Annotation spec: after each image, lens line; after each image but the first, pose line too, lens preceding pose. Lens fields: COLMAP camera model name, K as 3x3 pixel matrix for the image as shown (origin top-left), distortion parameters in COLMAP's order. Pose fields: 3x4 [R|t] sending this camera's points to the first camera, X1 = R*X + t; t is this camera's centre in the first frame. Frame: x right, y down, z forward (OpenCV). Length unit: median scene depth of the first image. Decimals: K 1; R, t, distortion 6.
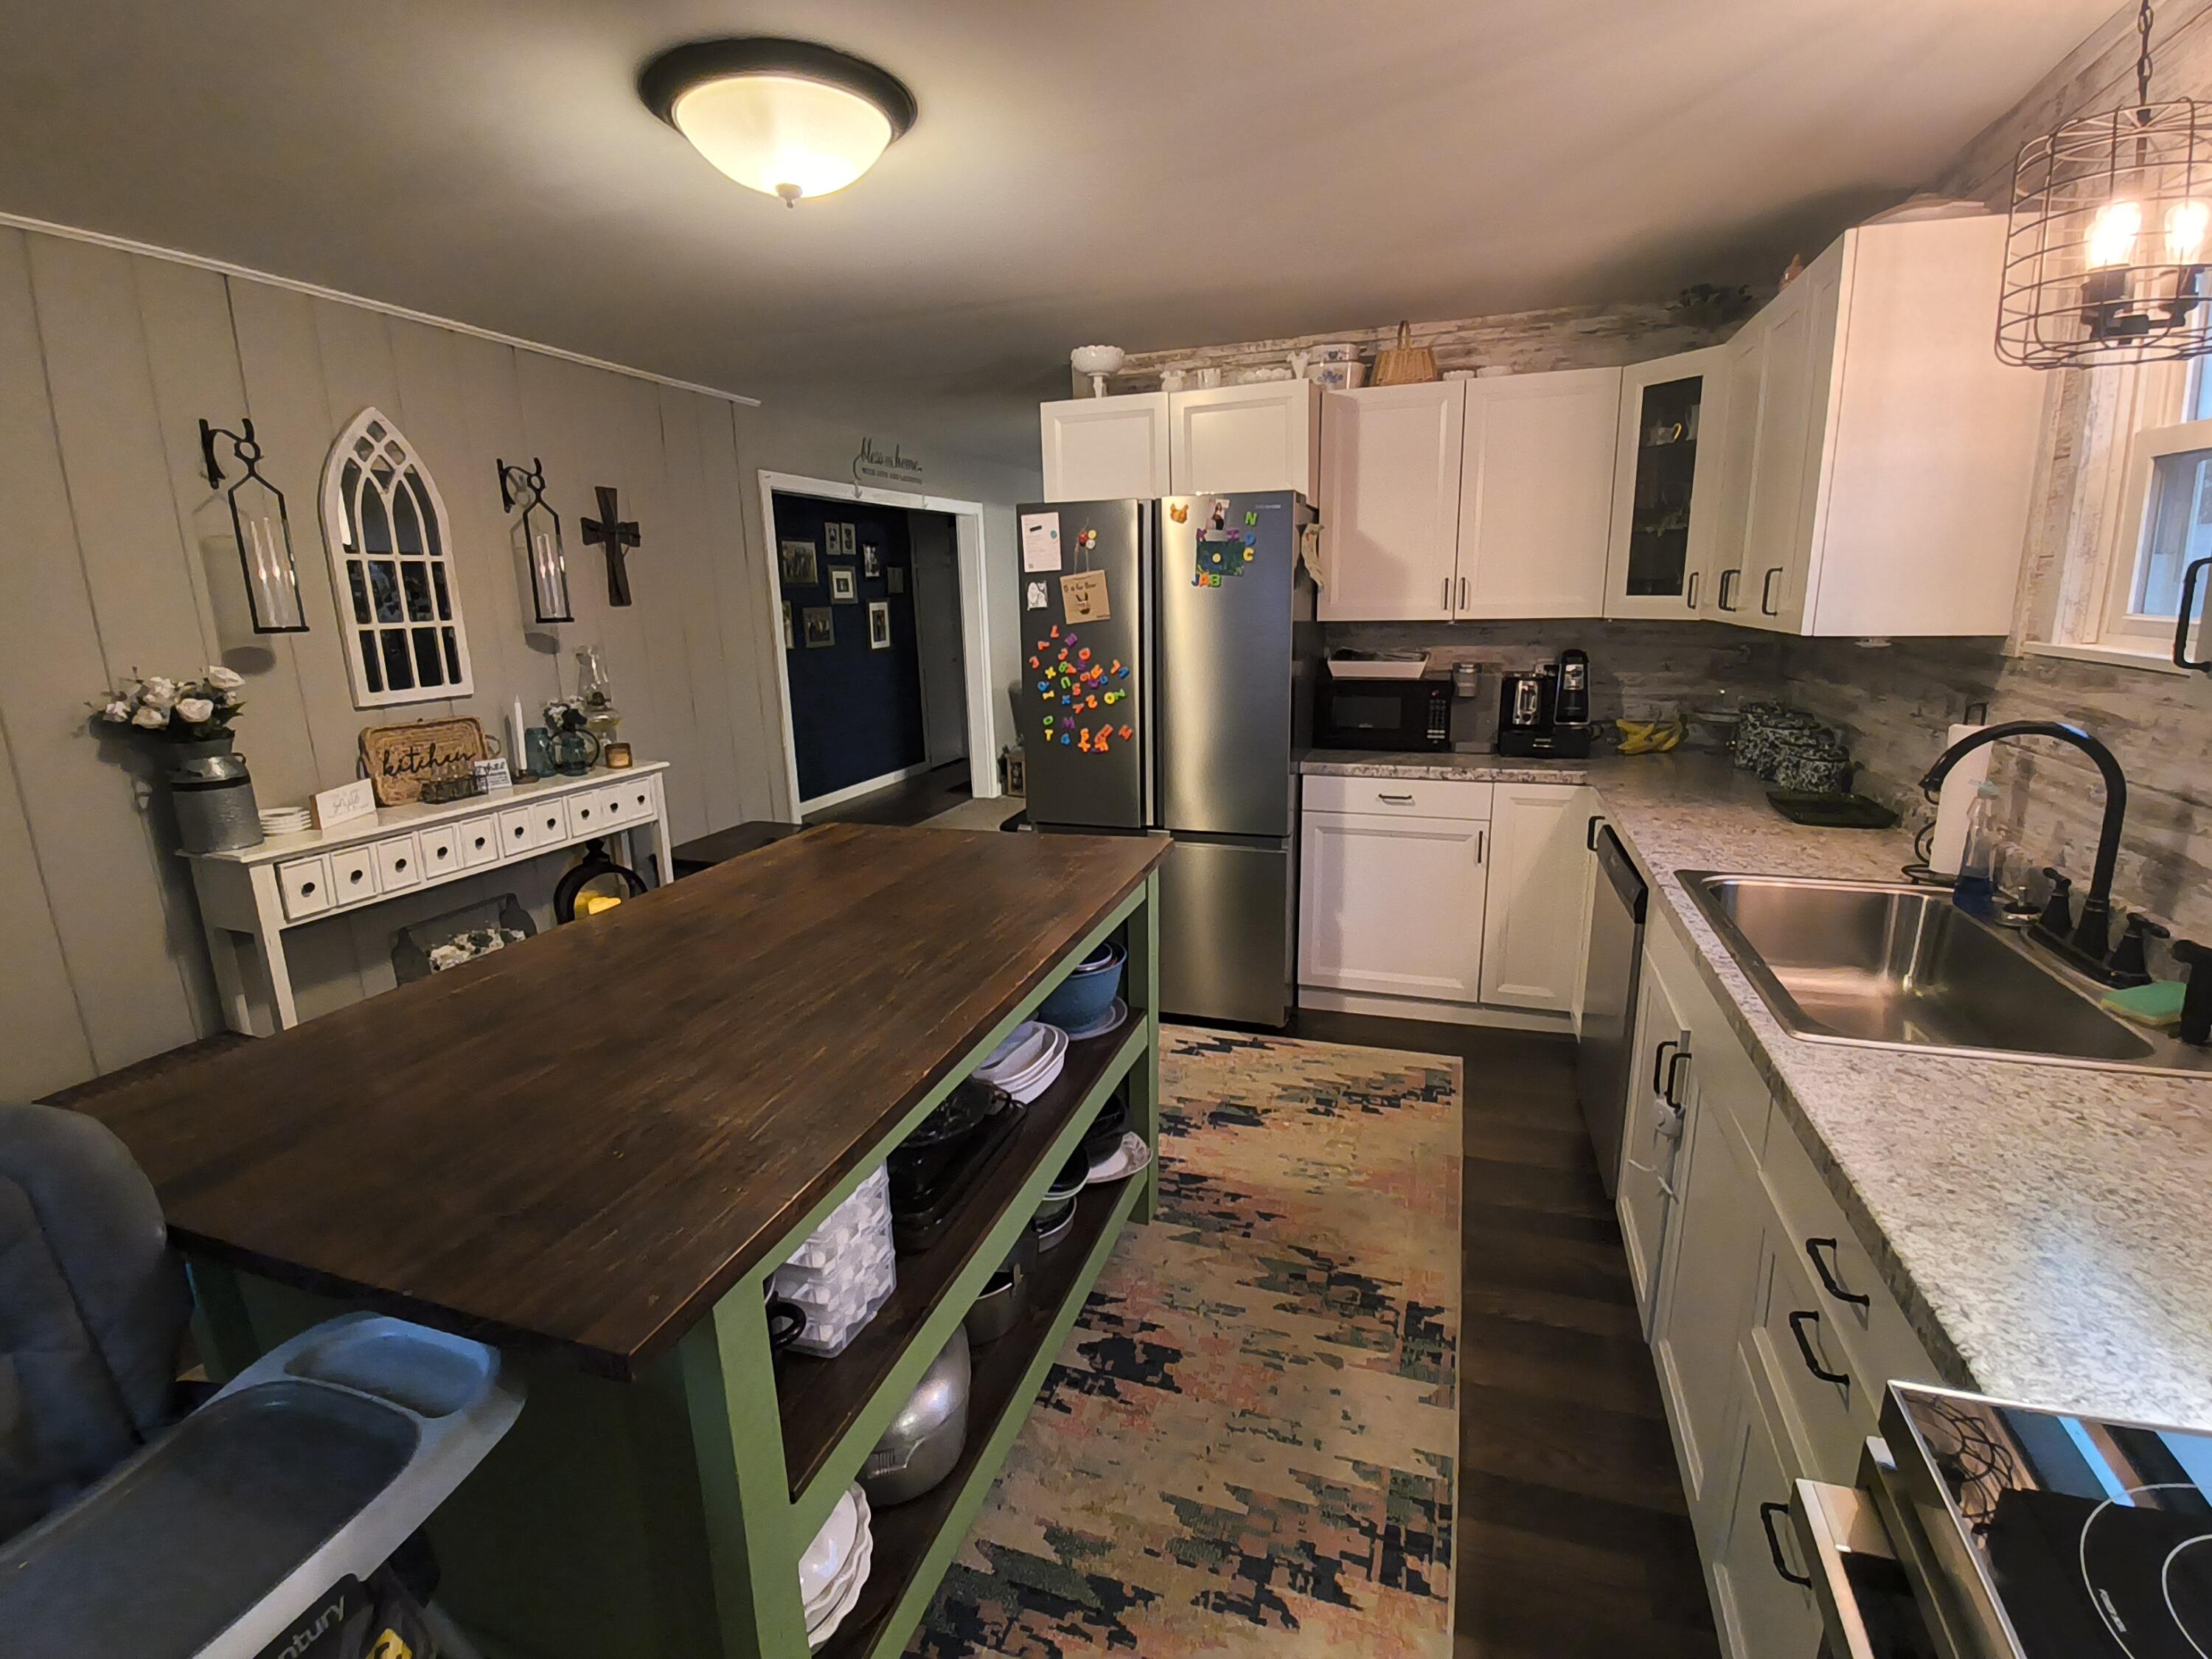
lens RADIAL K [[1022.4, 0, 1102.3], [0, 1022.4, 830.0], [0, 0, 1]] dist [0.000150, -0.013214]
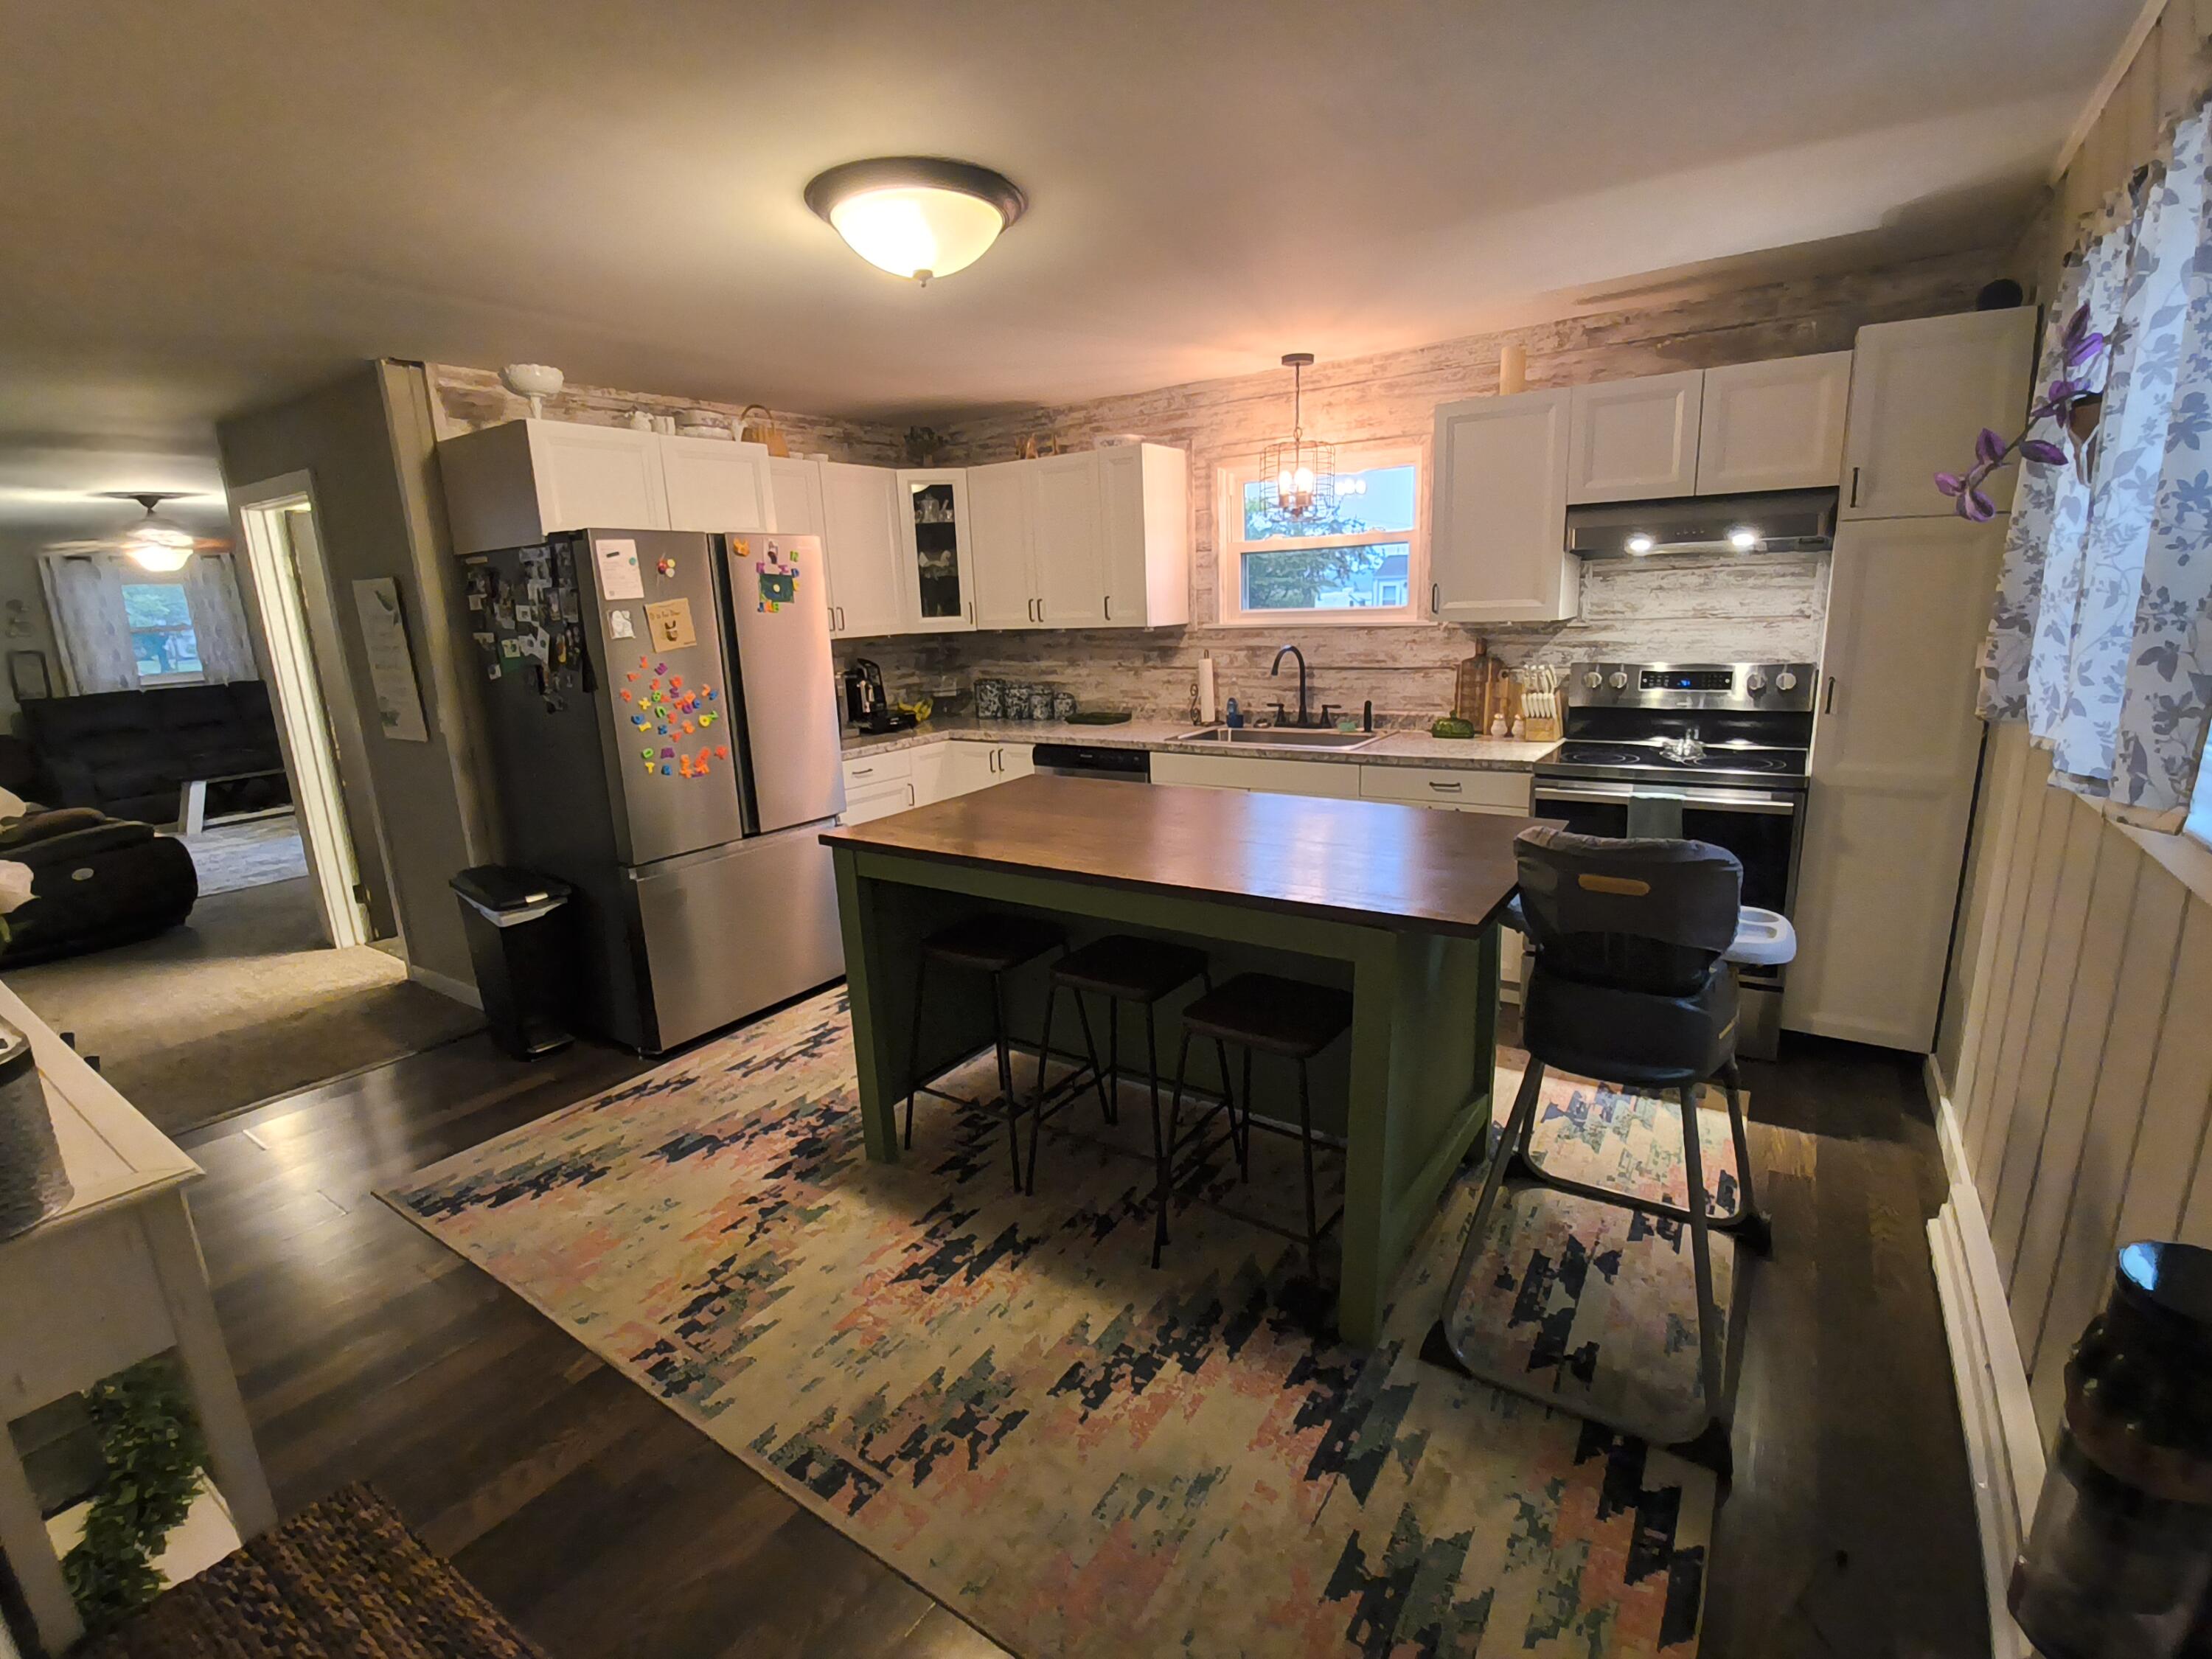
lens RADIAL K [[1009.6, 0, 1095.1], [0, 1009.6, 832.0], [0, 0, 1]] dist [-0.001317, -0.015945]
pose [[0.265089, -0.206124, 0.941935, -0.891593], [0.254079, 0.957291, 0.137979, -0.062794], [-0.930146, 0.202749, 0.306139, 0.348453]]
